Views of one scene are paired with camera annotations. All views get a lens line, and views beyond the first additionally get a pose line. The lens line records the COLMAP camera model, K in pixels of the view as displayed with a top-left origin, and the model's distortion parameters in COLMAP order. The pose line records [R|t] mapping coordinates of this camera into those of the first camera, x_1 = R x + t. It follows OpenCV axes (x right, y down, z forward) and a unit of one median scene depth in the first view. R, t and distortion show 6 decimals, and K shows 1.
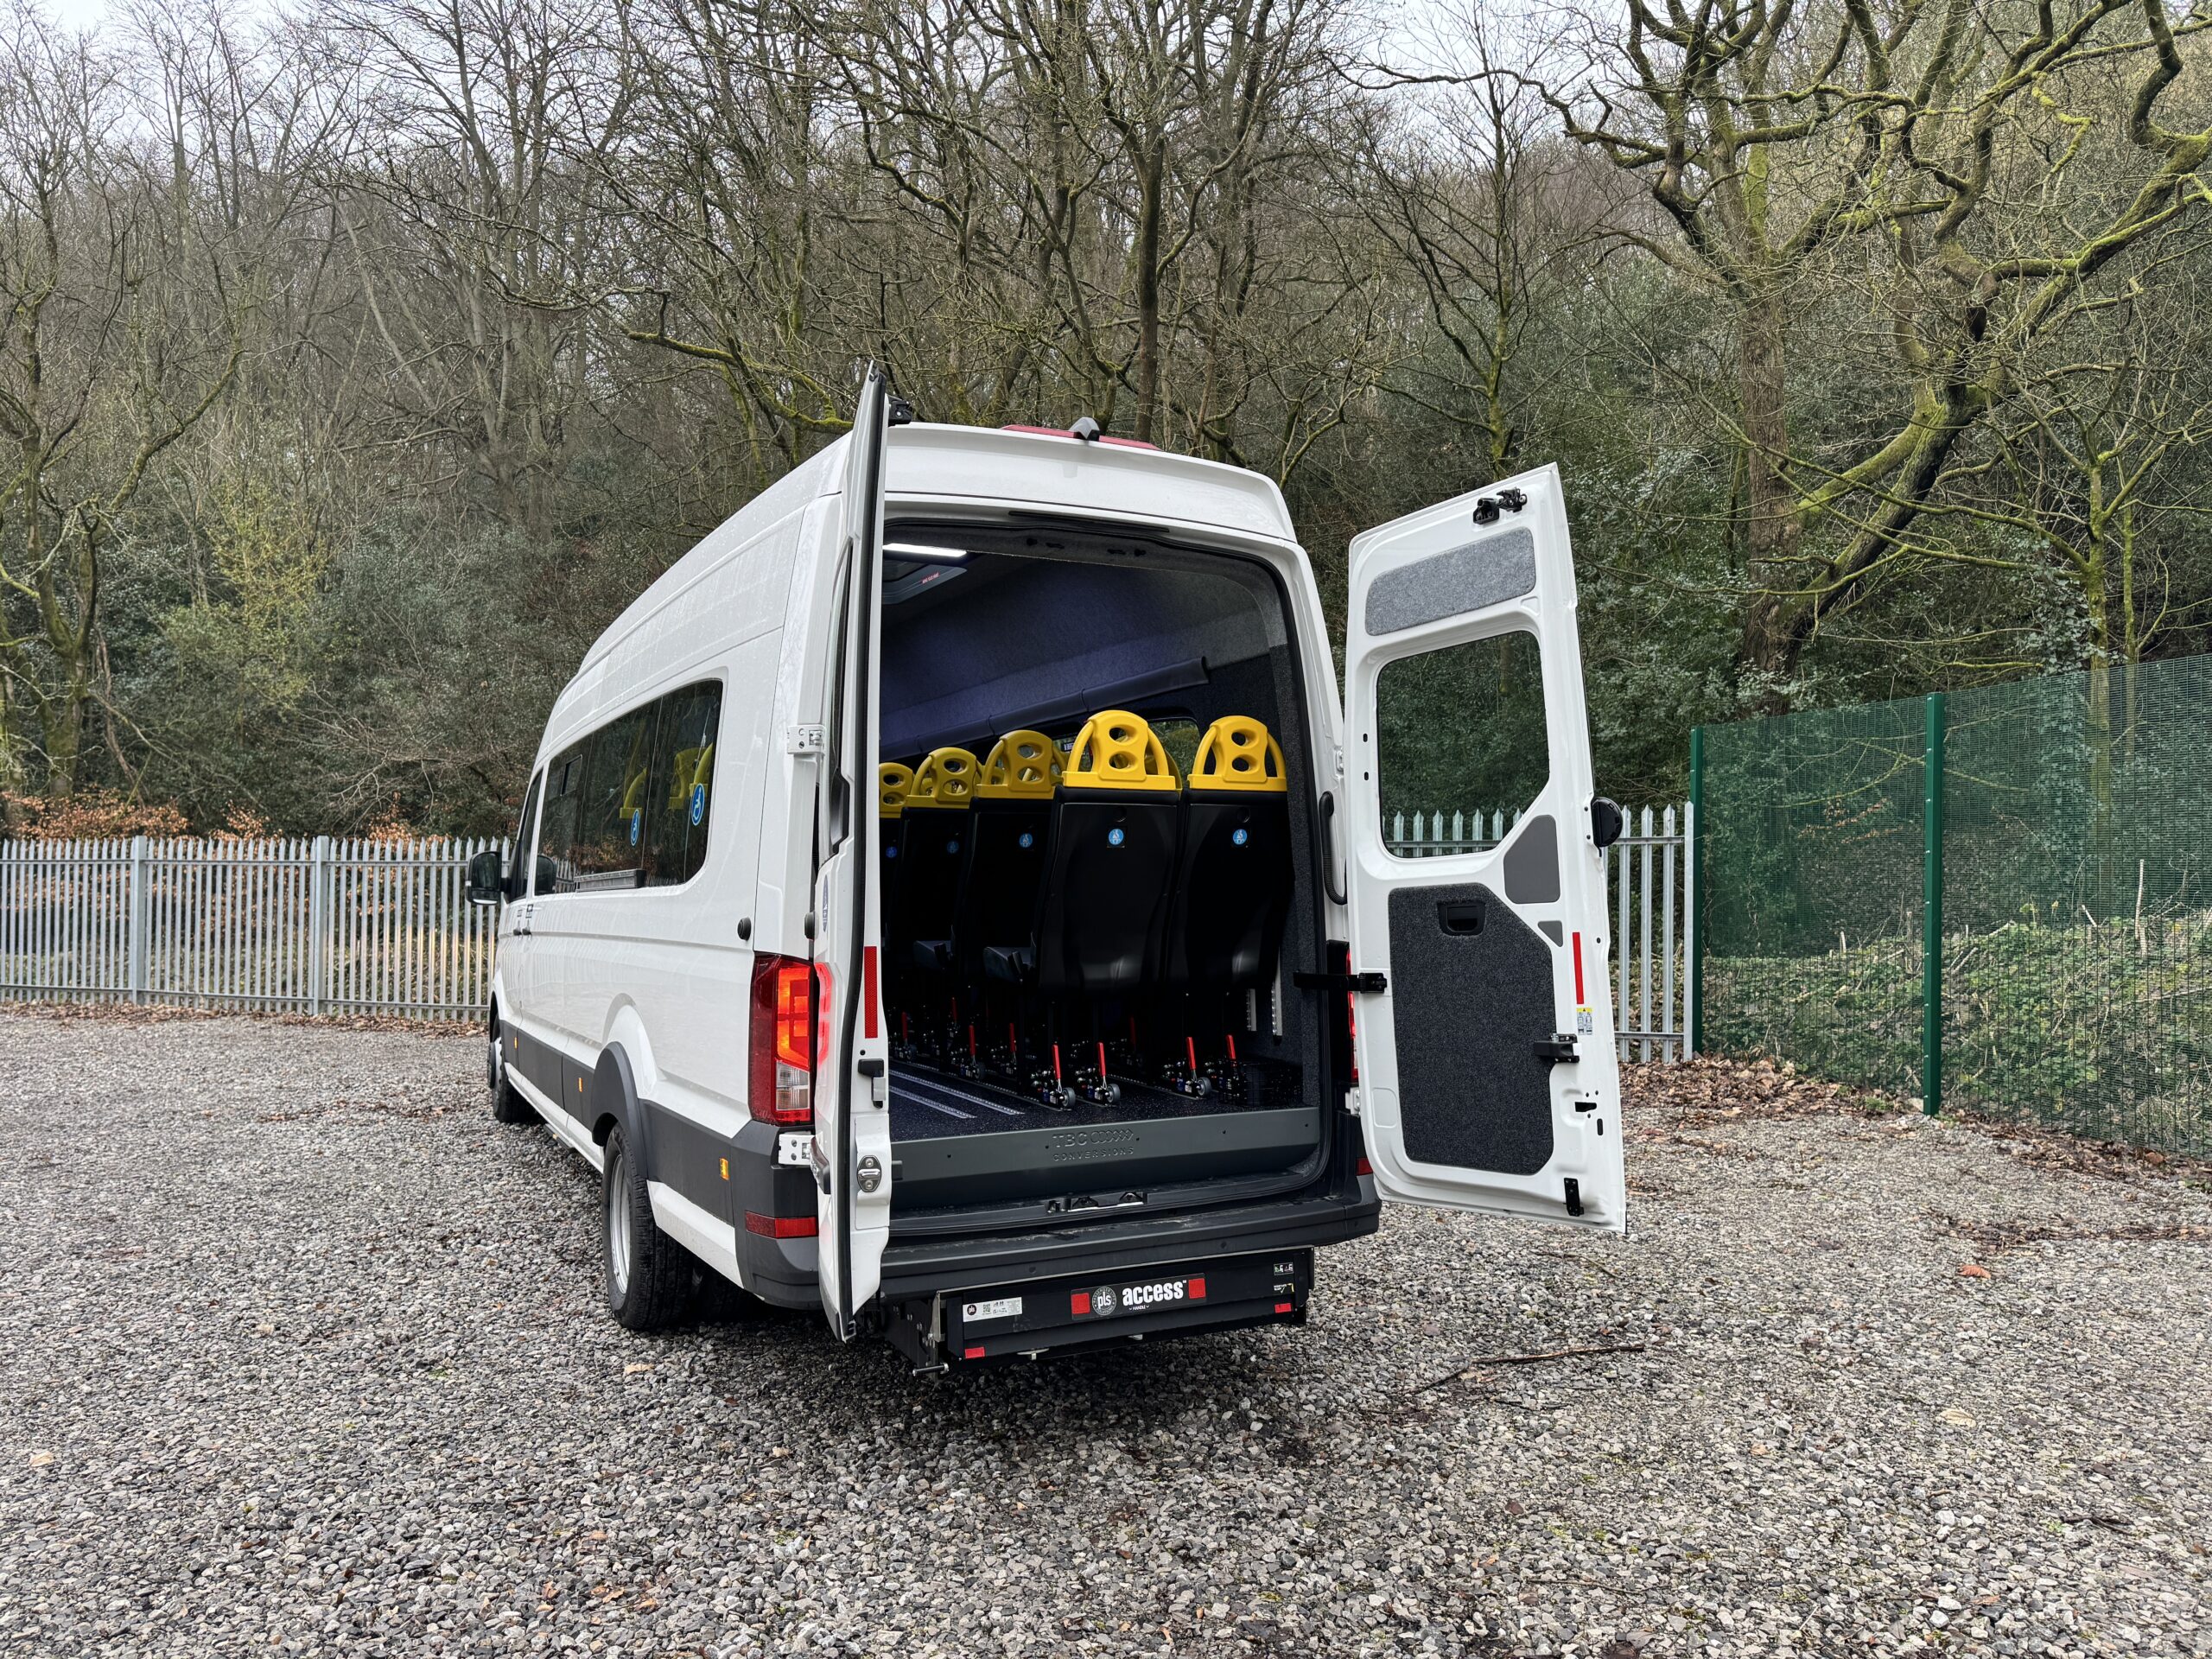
lens RADIAL K [[1560.6, 0, 1103.8], [0, 1560.6, 832.7], [0, 0, 1]] dist [0.049614, -0.055027]
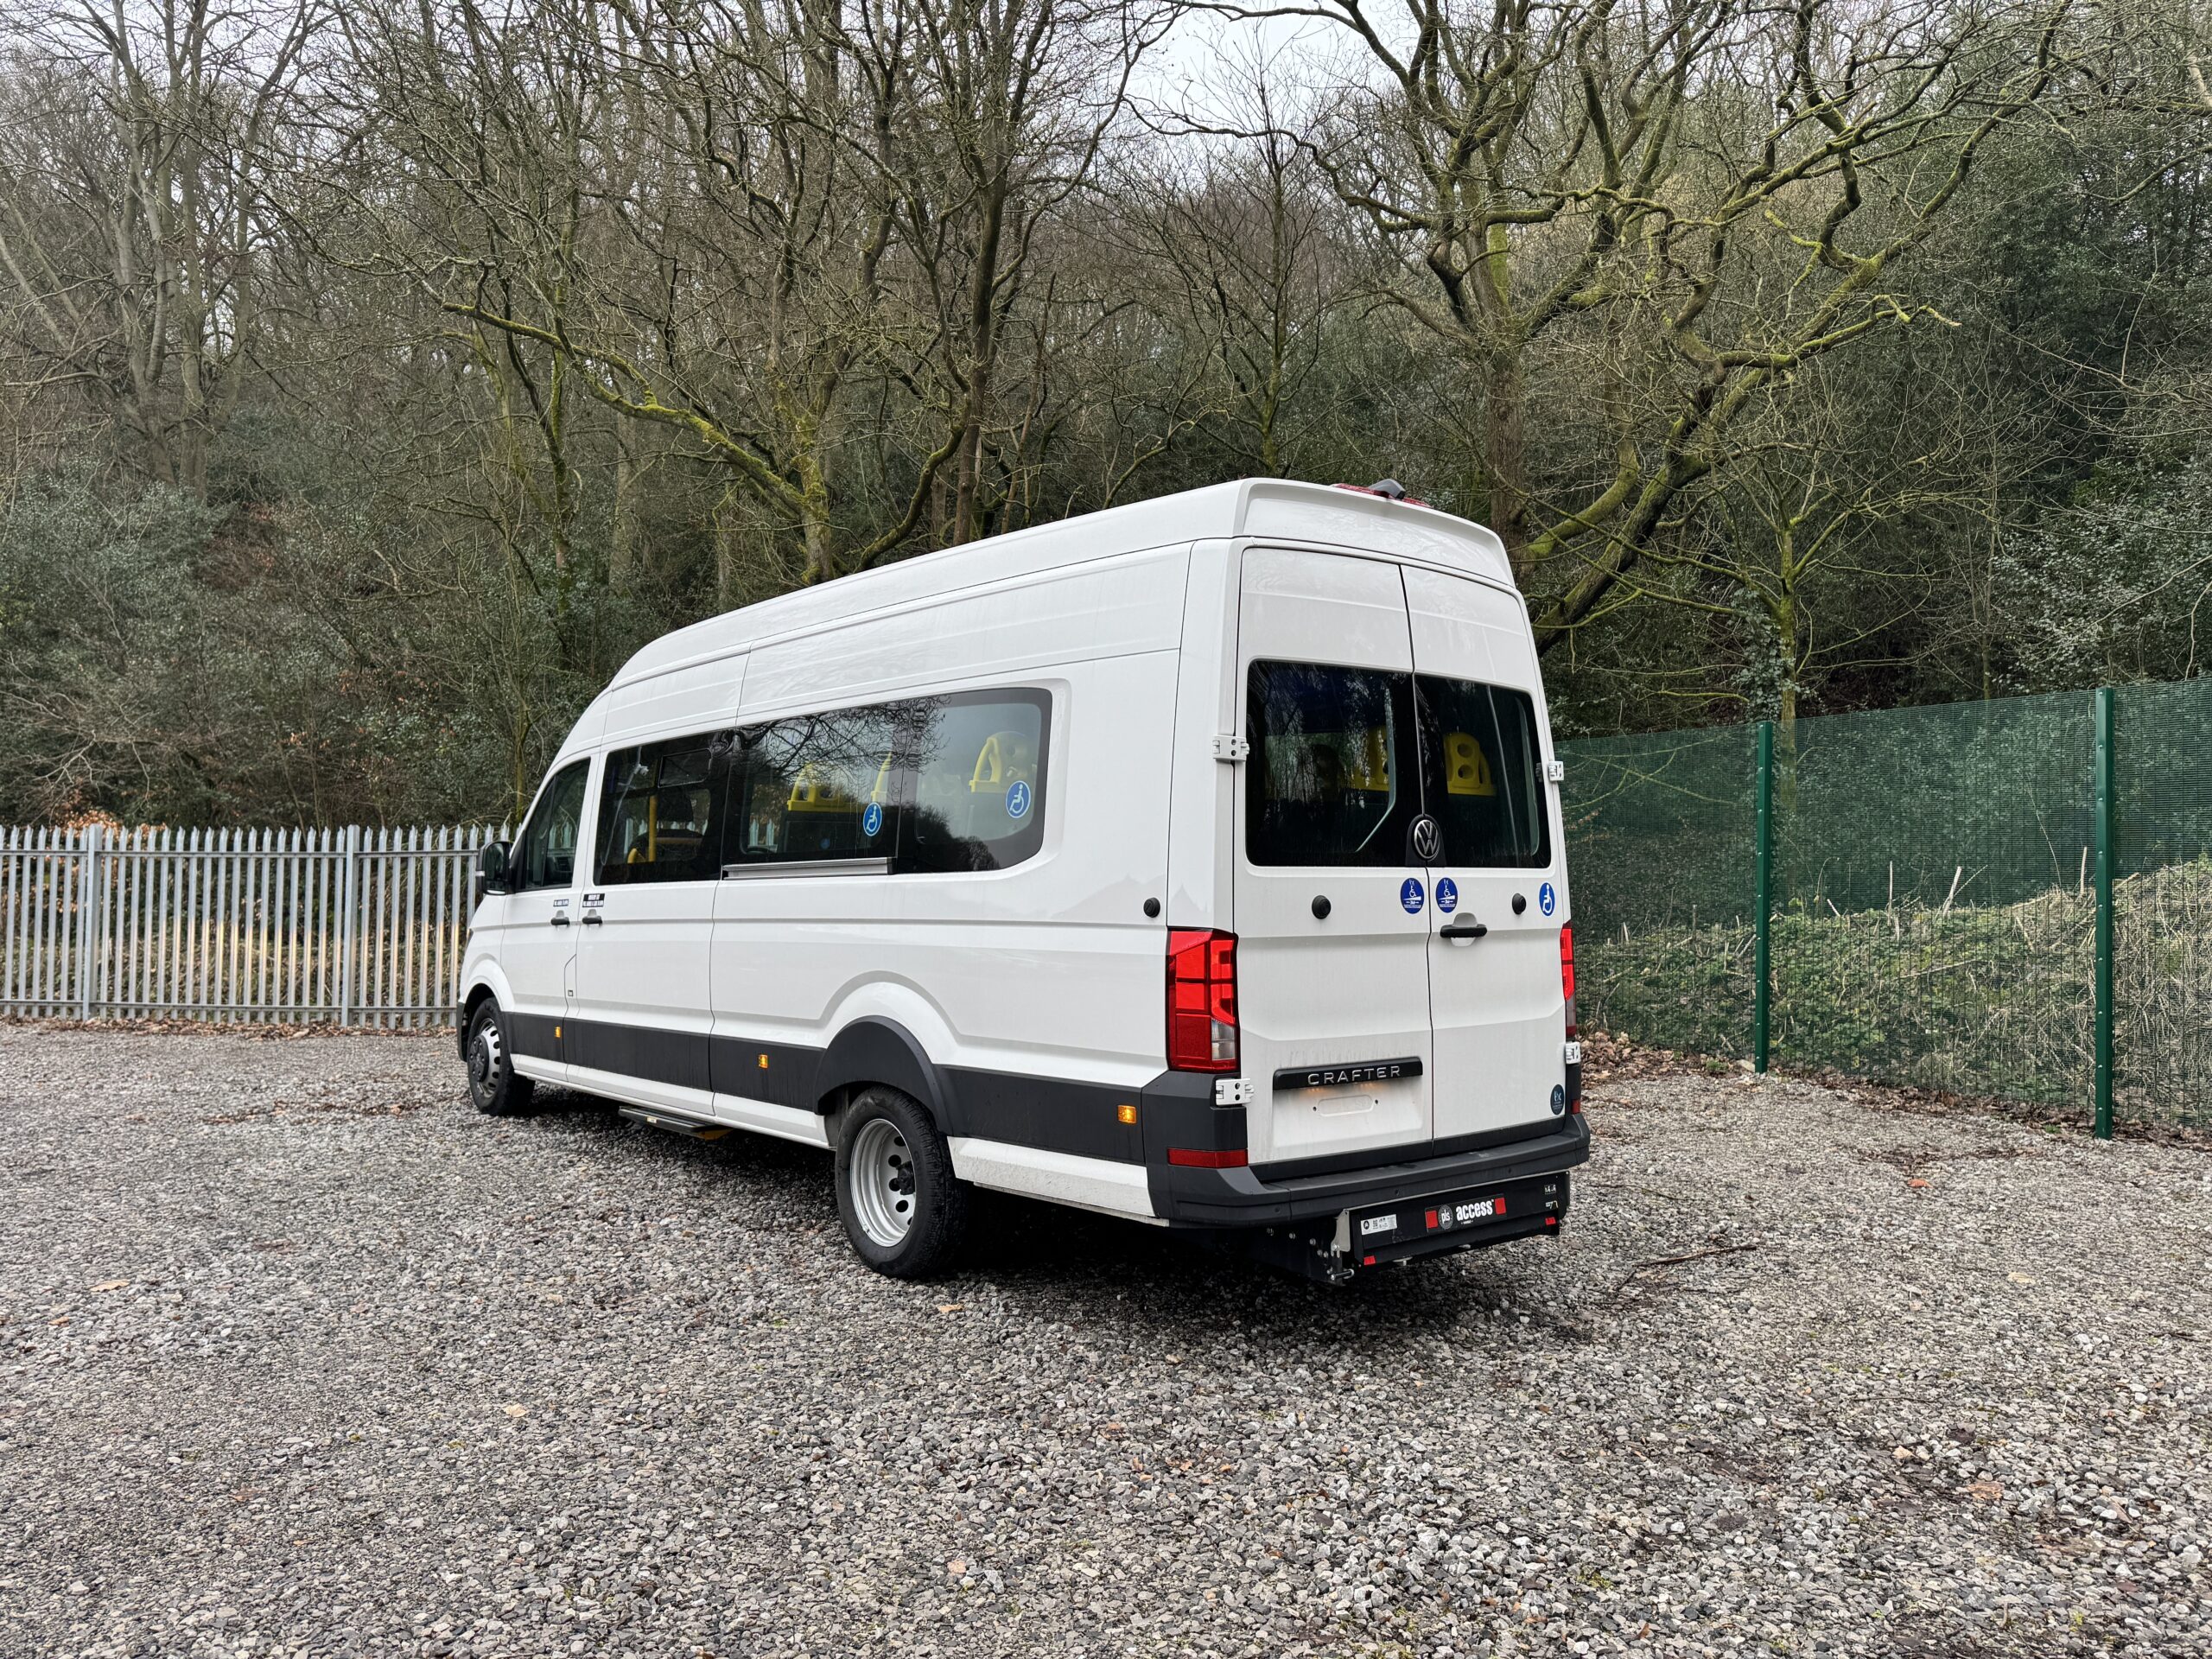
lens RADIAL K [[1560.6, 0, 1103.8], [0, 1560.6, 832.7], [0, 0, 1]] dist [0.049614, -0.055027]
pose [[0.973097, 0.010926, 0.230137, -0.457271], [-0.010903, 0.999940, -0.001371, 0.006214], [-0.230138, -0.001175, 0.973157, -0.098009]]
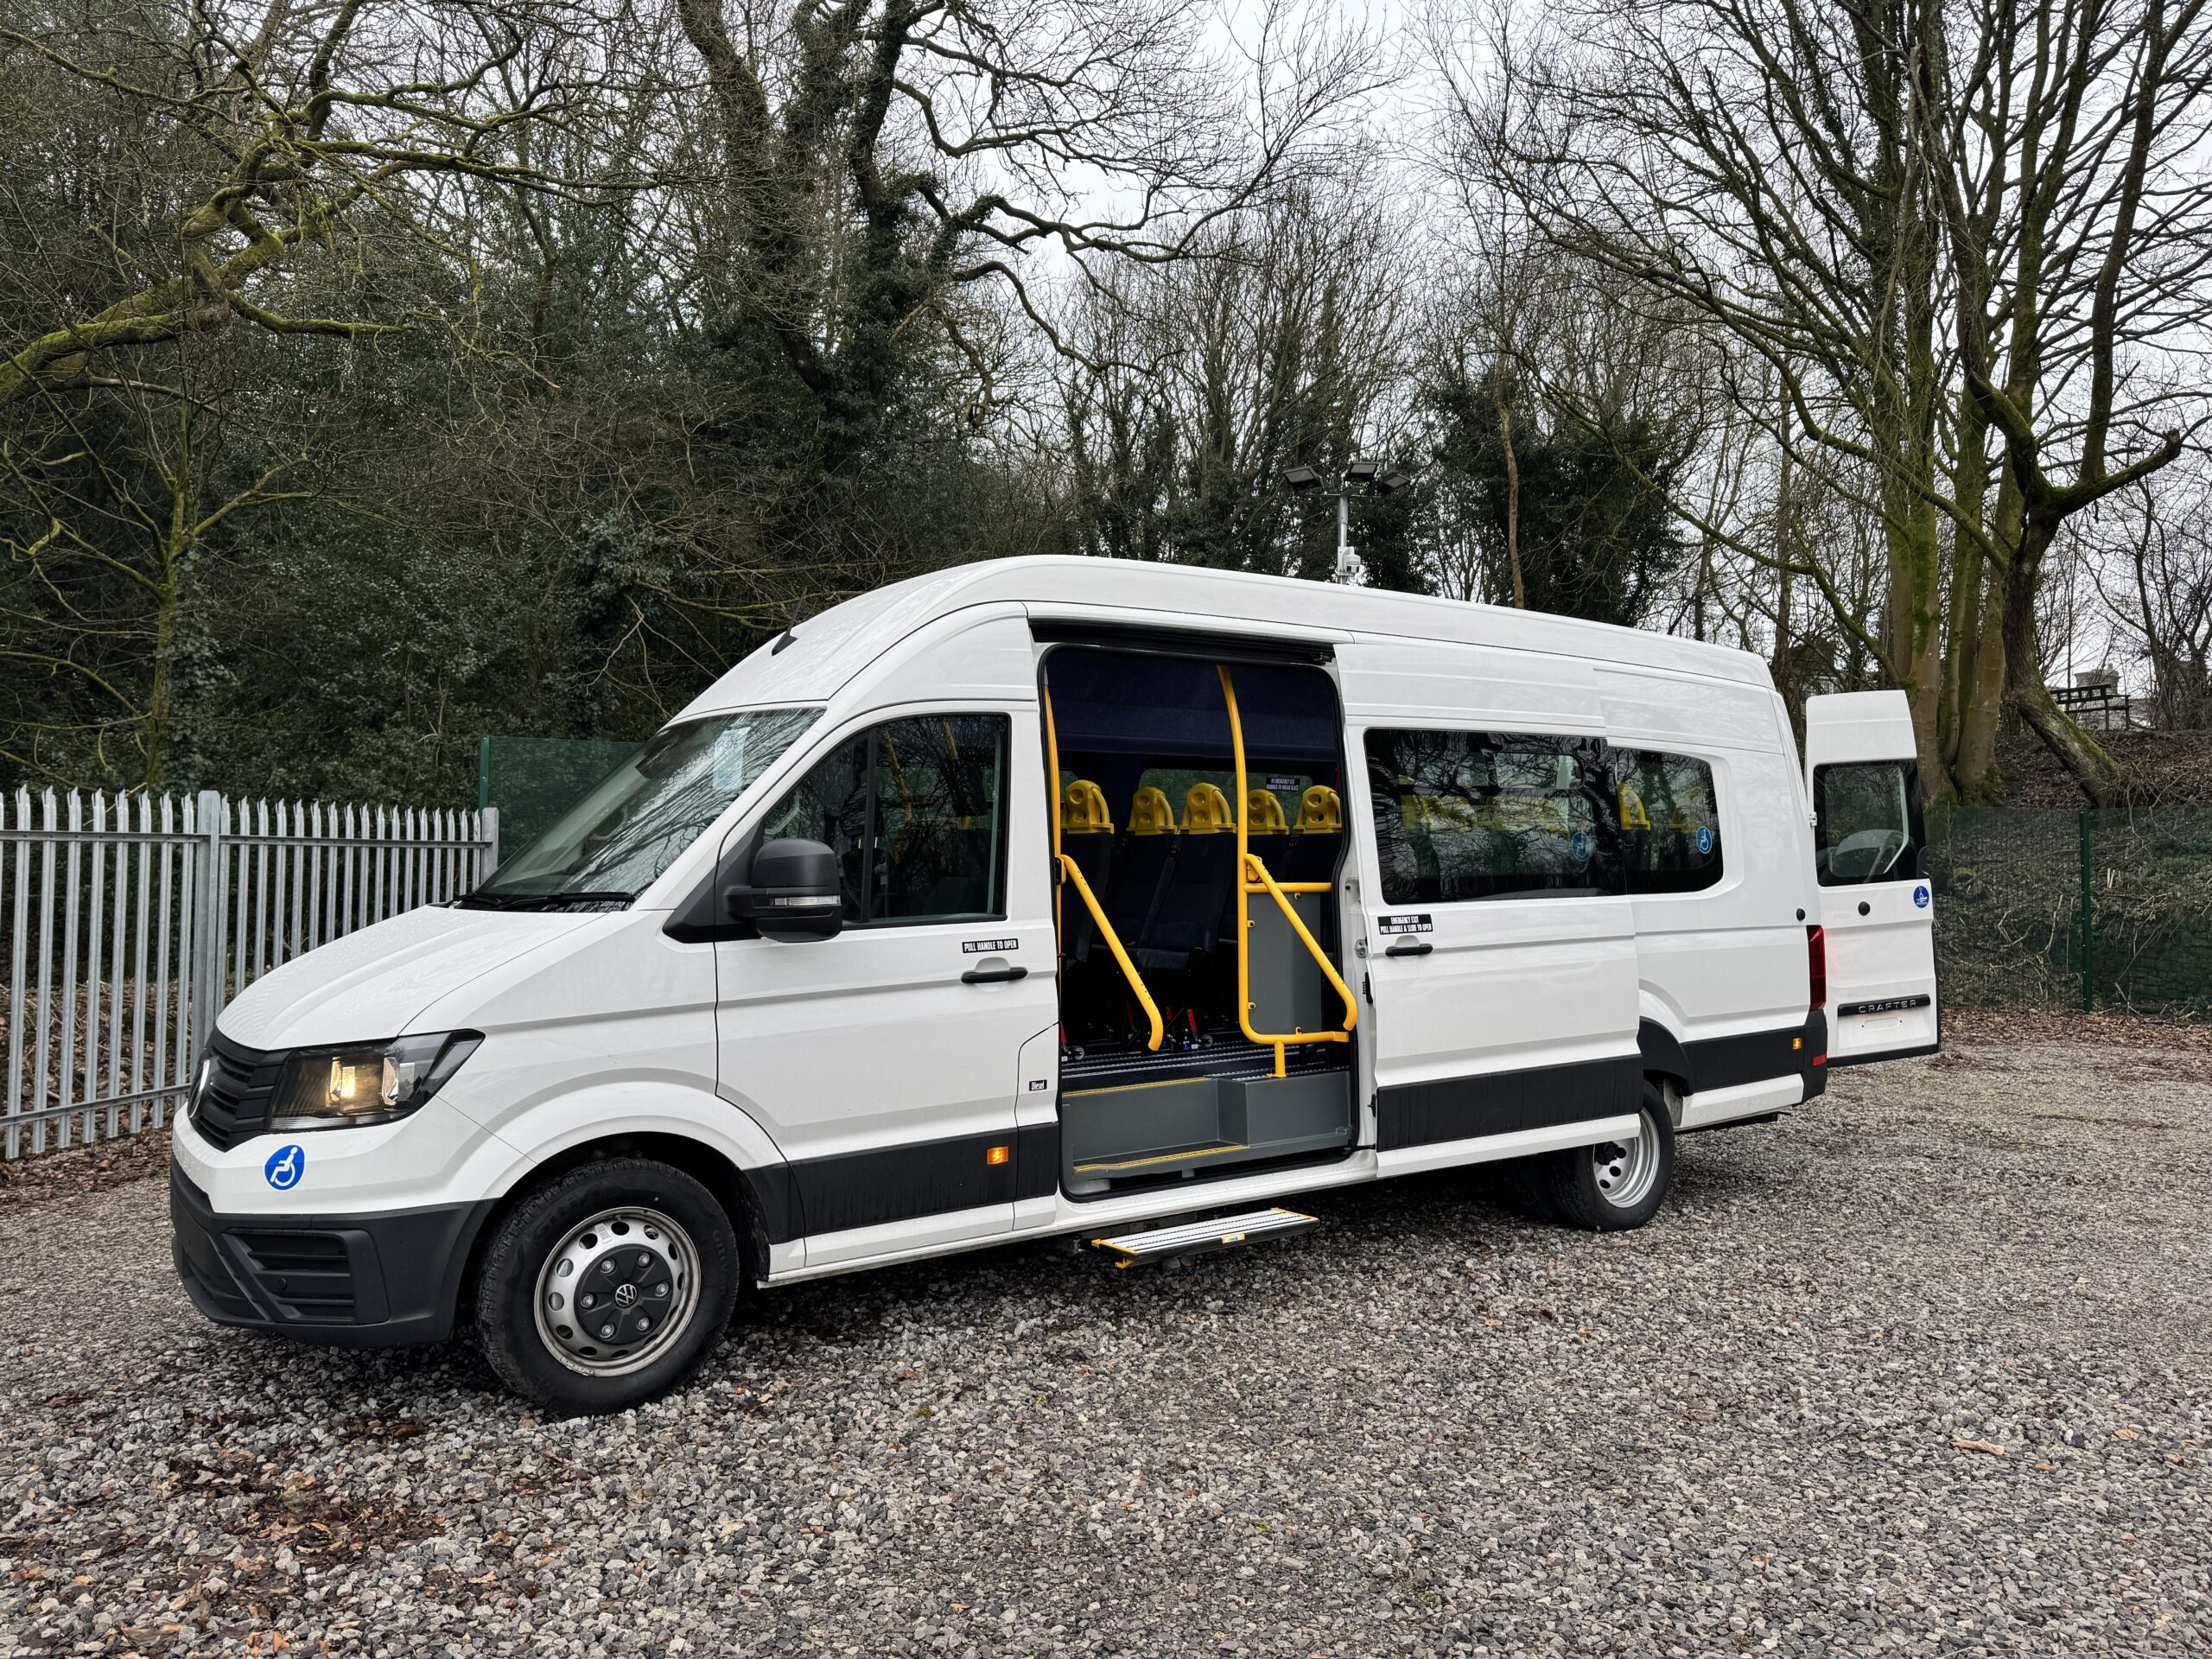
lens RADIAL K [[1574.2, 0, 1117.6], [0, 1574.2, 781.5], [0, 0, 1]] dist [0.075997, 0.000340]
pose [[-0.160058, 0.053986, 0.985630, -1.734960], [-0.031555, 0.997713, -0.059772, 0.038257], [-0.986603, -0.040669, -0.157989, 1.833477]]
